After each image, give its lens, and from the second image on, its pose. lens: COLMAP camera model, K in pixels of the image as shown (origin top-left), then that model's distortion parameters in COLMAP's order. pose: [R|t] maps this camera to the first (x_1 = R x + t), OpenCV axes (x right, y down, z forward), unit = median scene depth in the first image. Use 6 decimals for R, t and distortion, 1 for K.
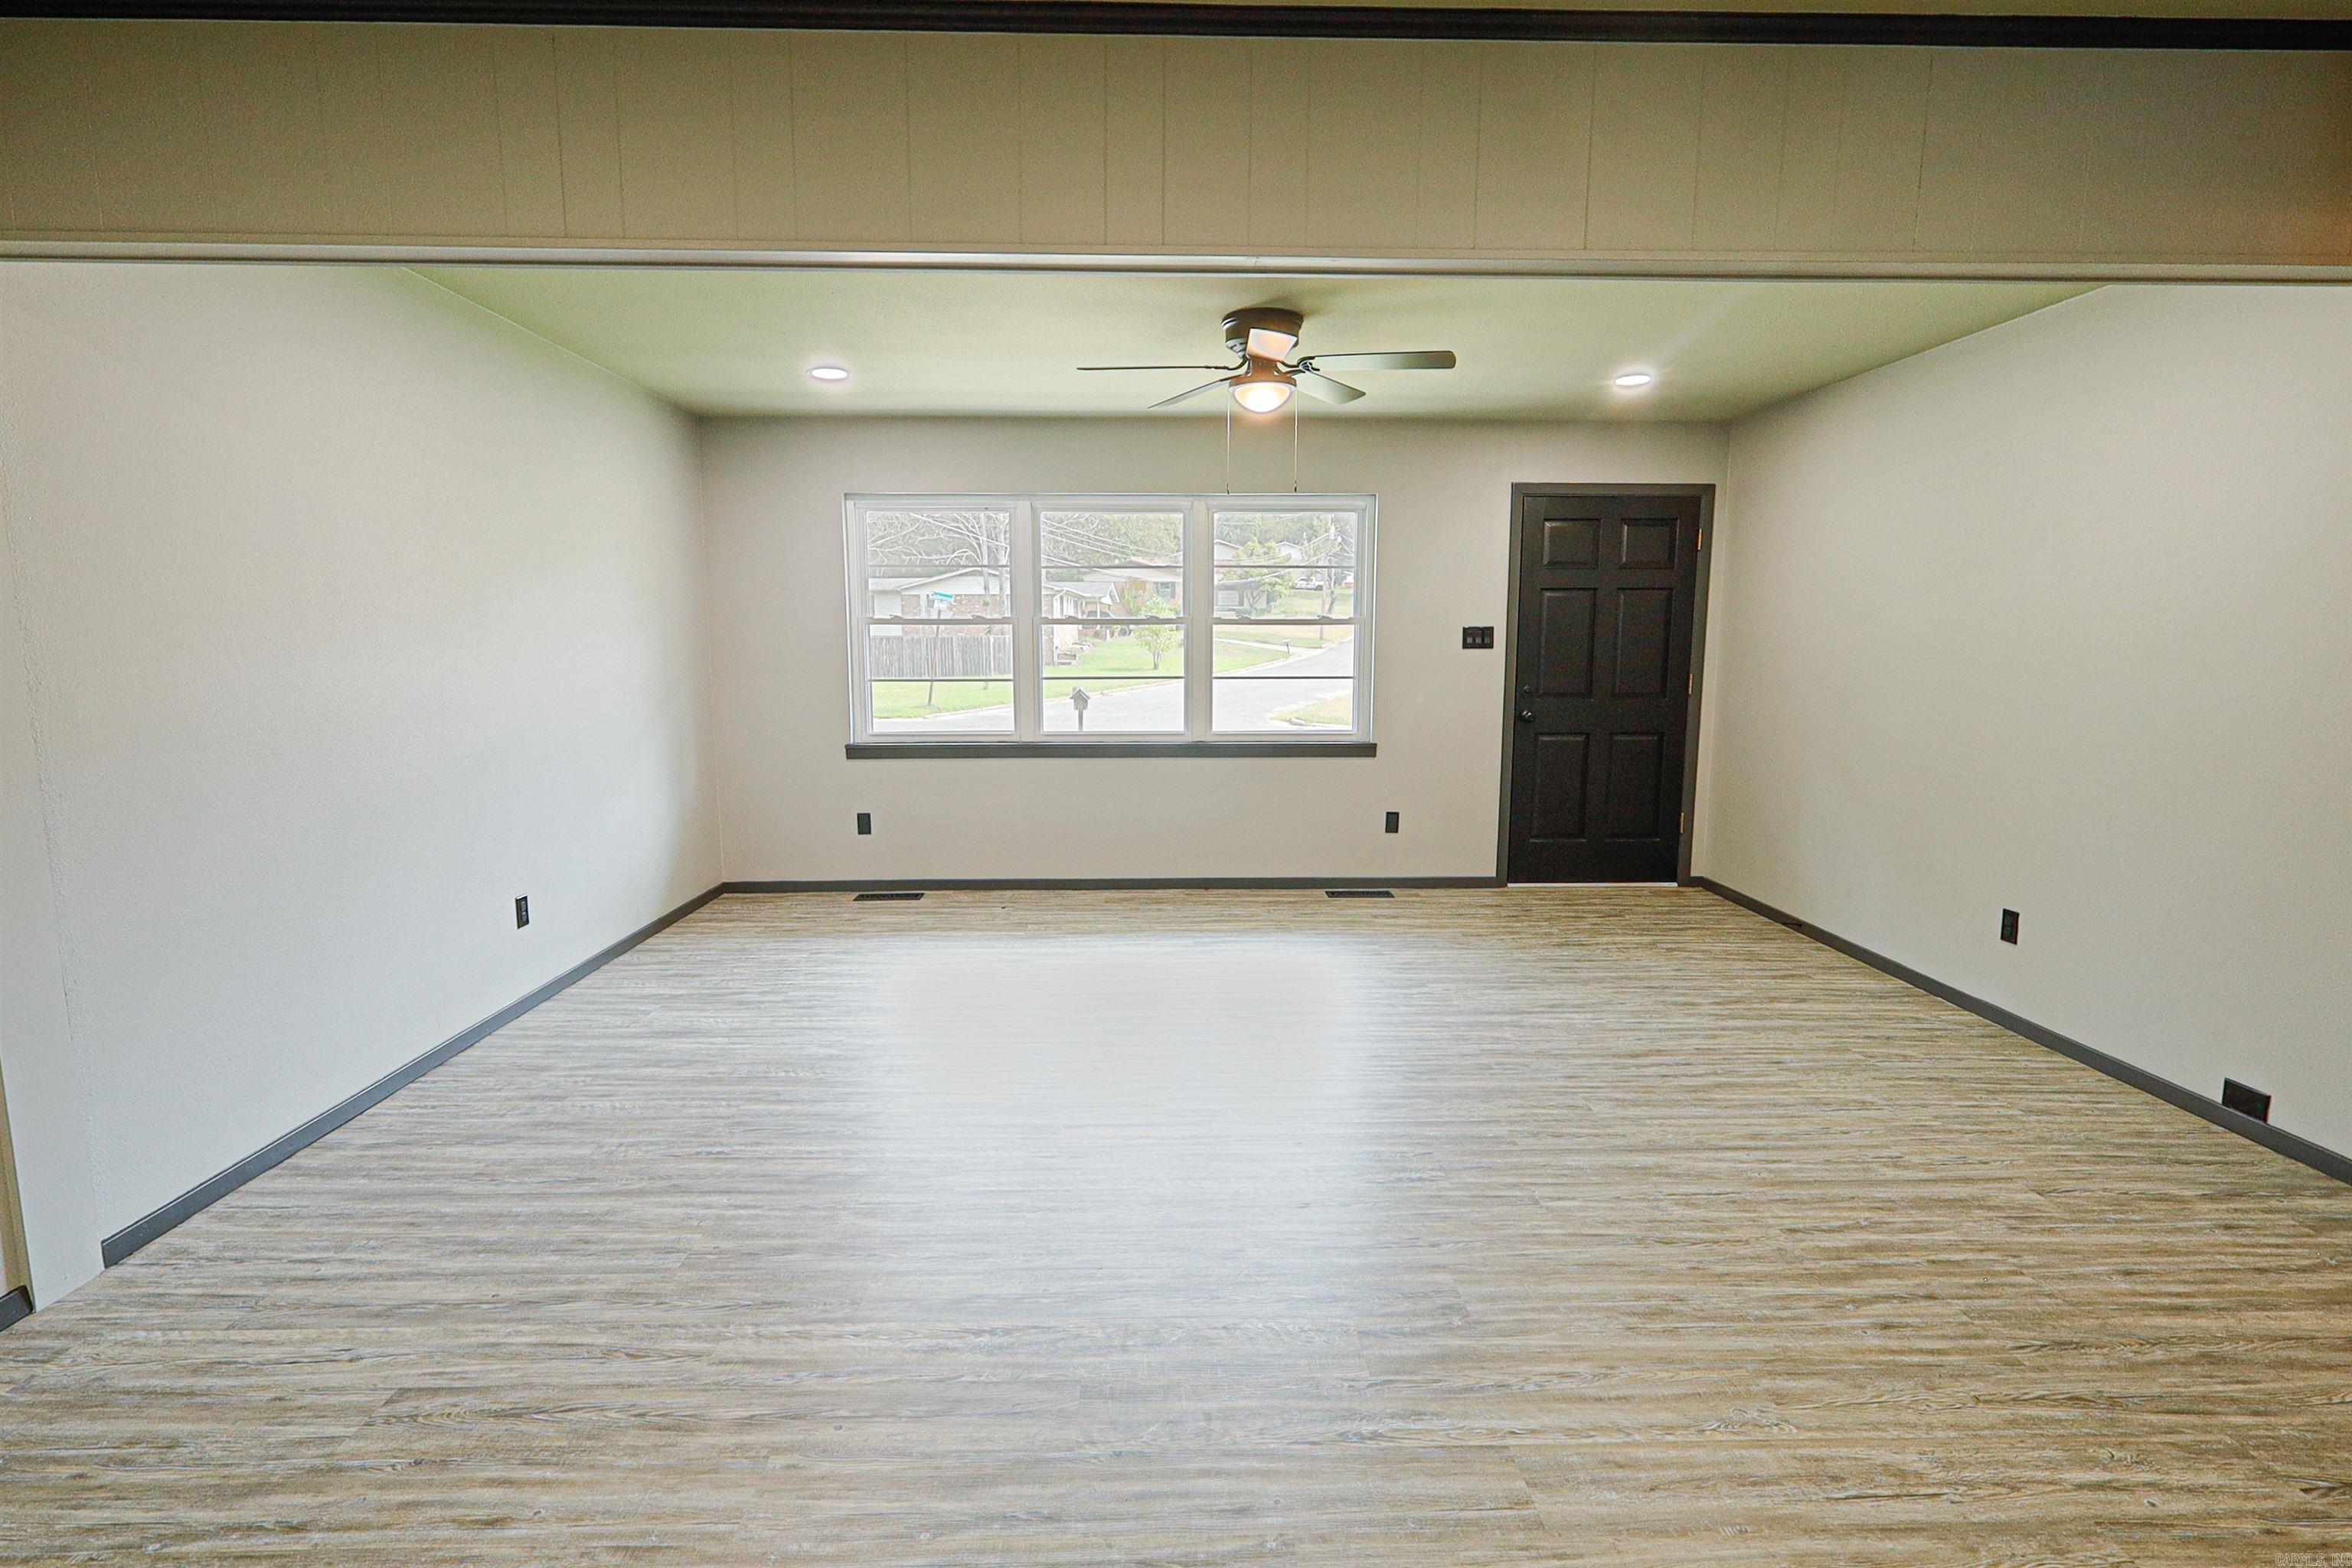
lens RADIAL K [[1086.8, 0, 1167.5], [0, 1086.8, 766.0], [0, 0, 1]] dist [0.019348, 0.000287]
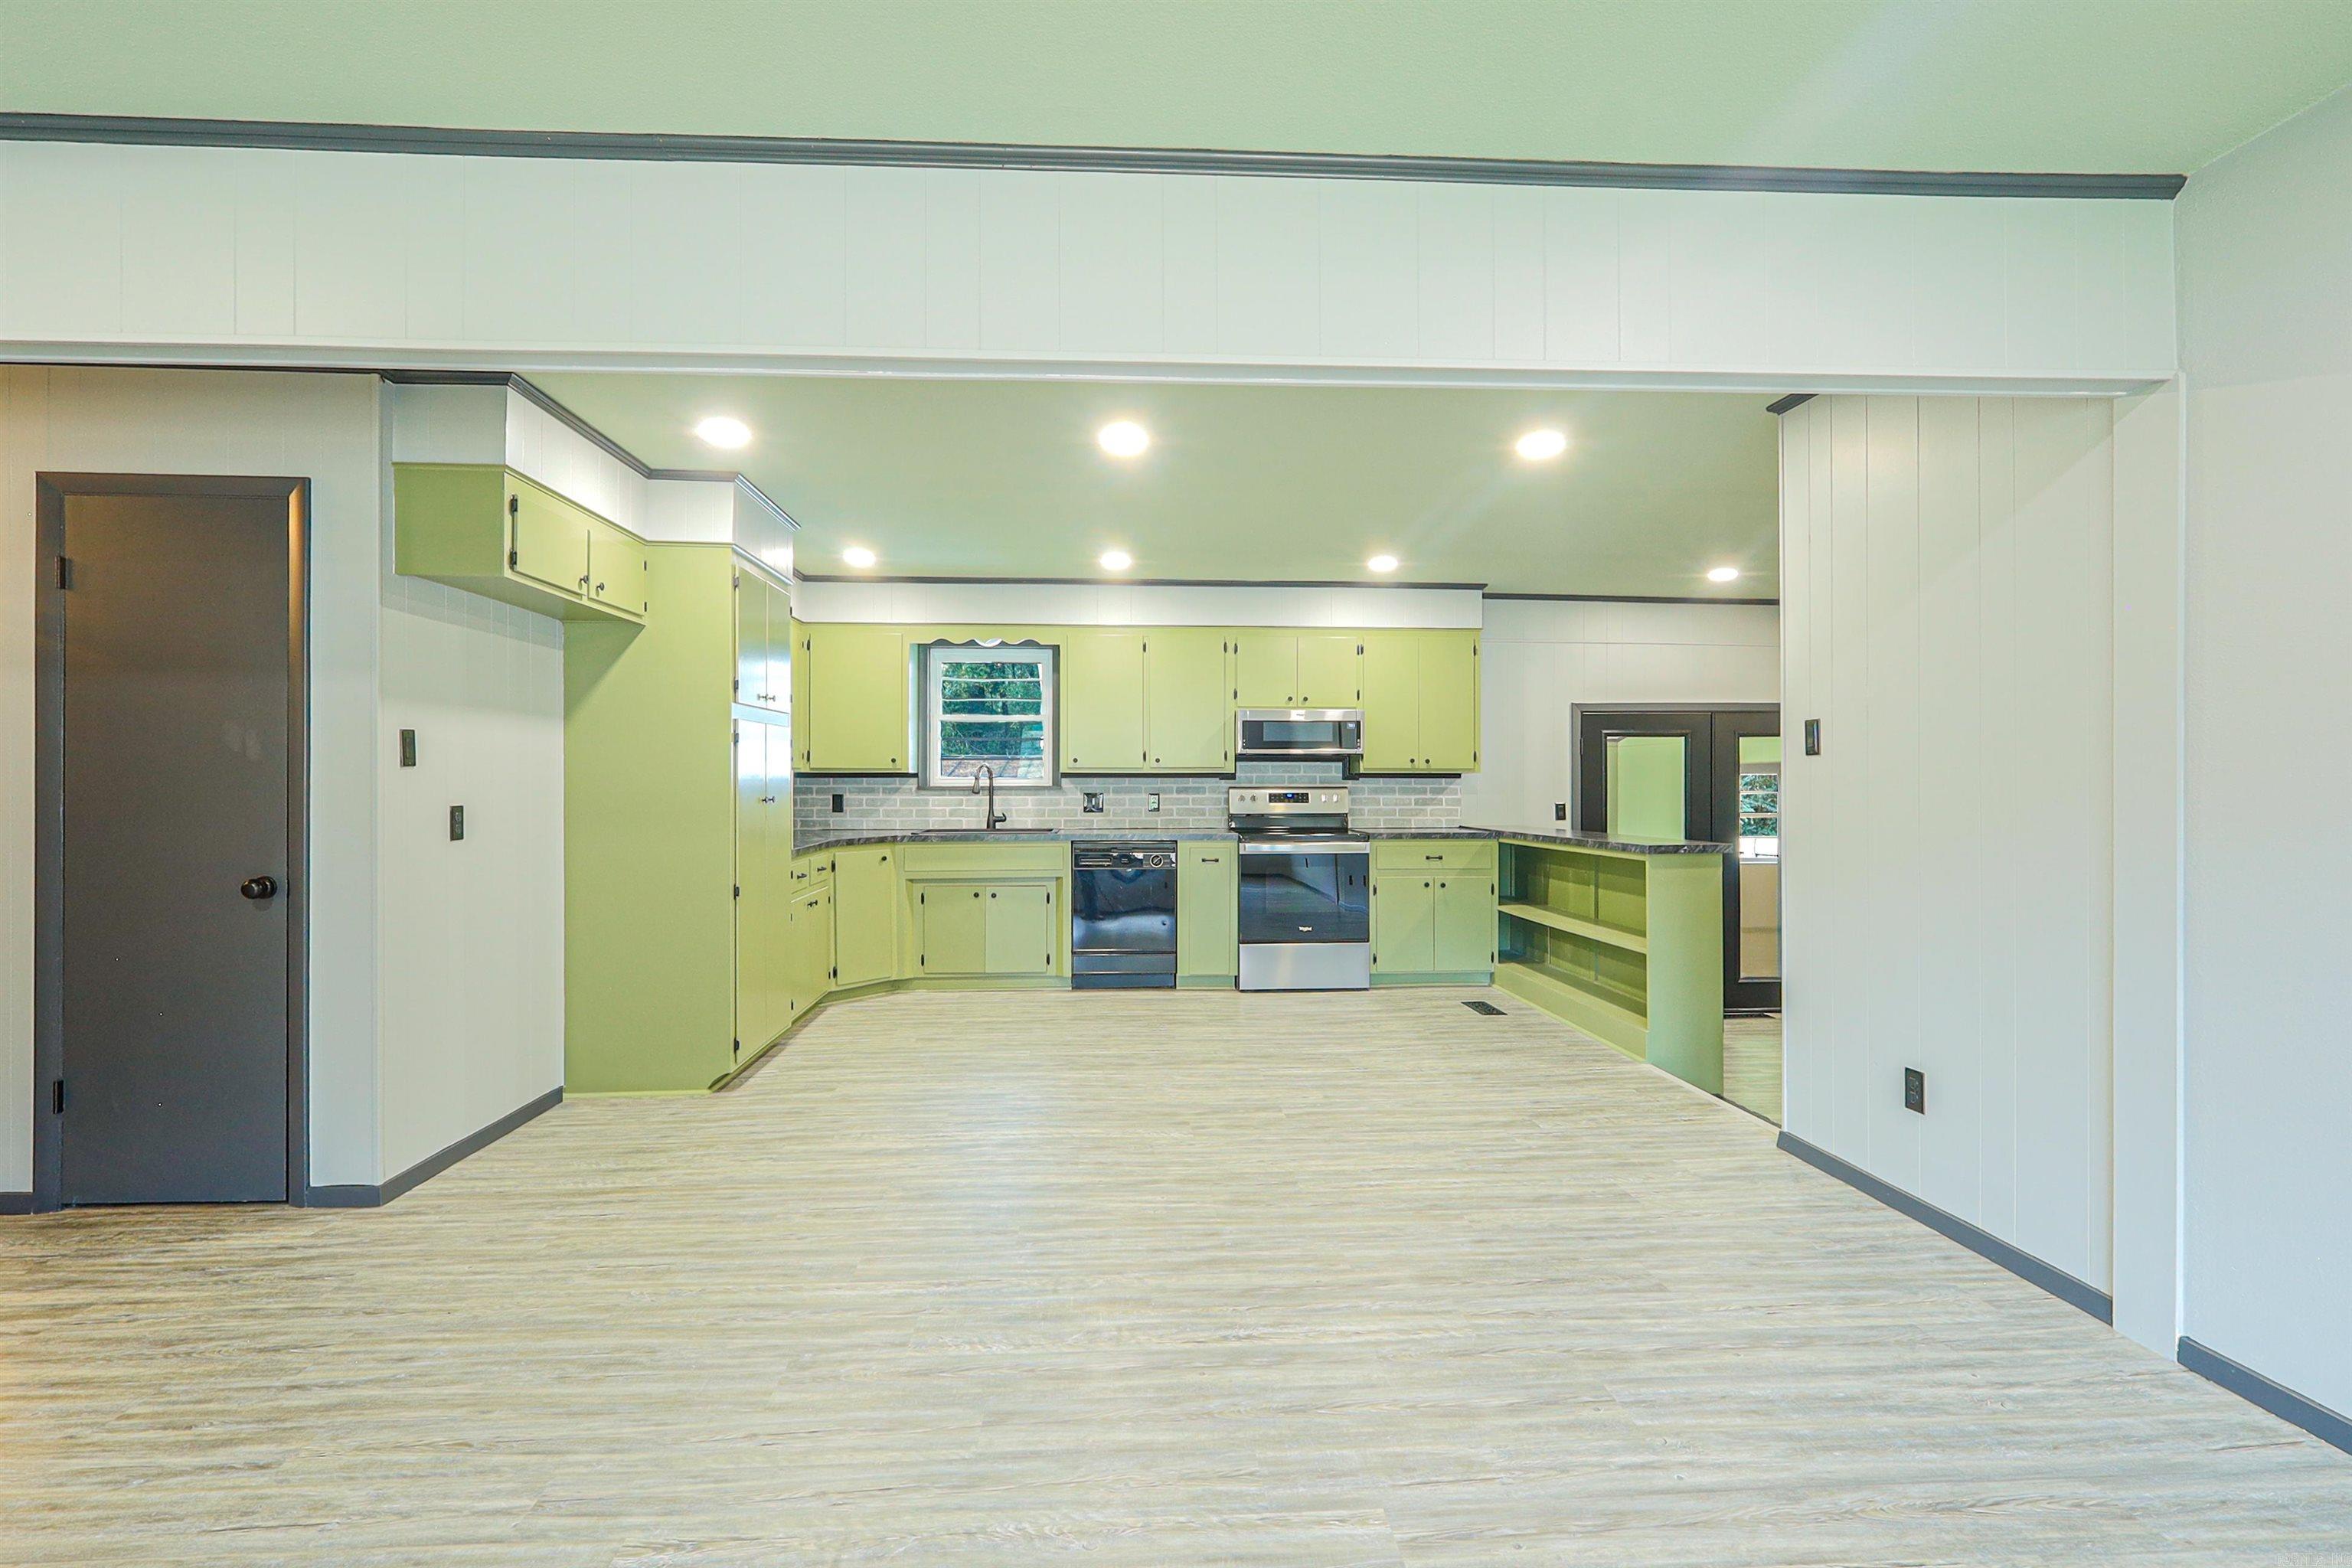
lens RADIAL K [[1086.8, 0, 1160.0], [0, 1086.8, 785.9], [0, 0, 1]] dist [0.019348, 0.000287]
pose [[-0.999347, 0.001629, -0.036096, -0.038936], [-0.002601, 0.993148, 0.116835, -0.162398], [0.036039, 0.116852, -0.992495, 1.940946]]
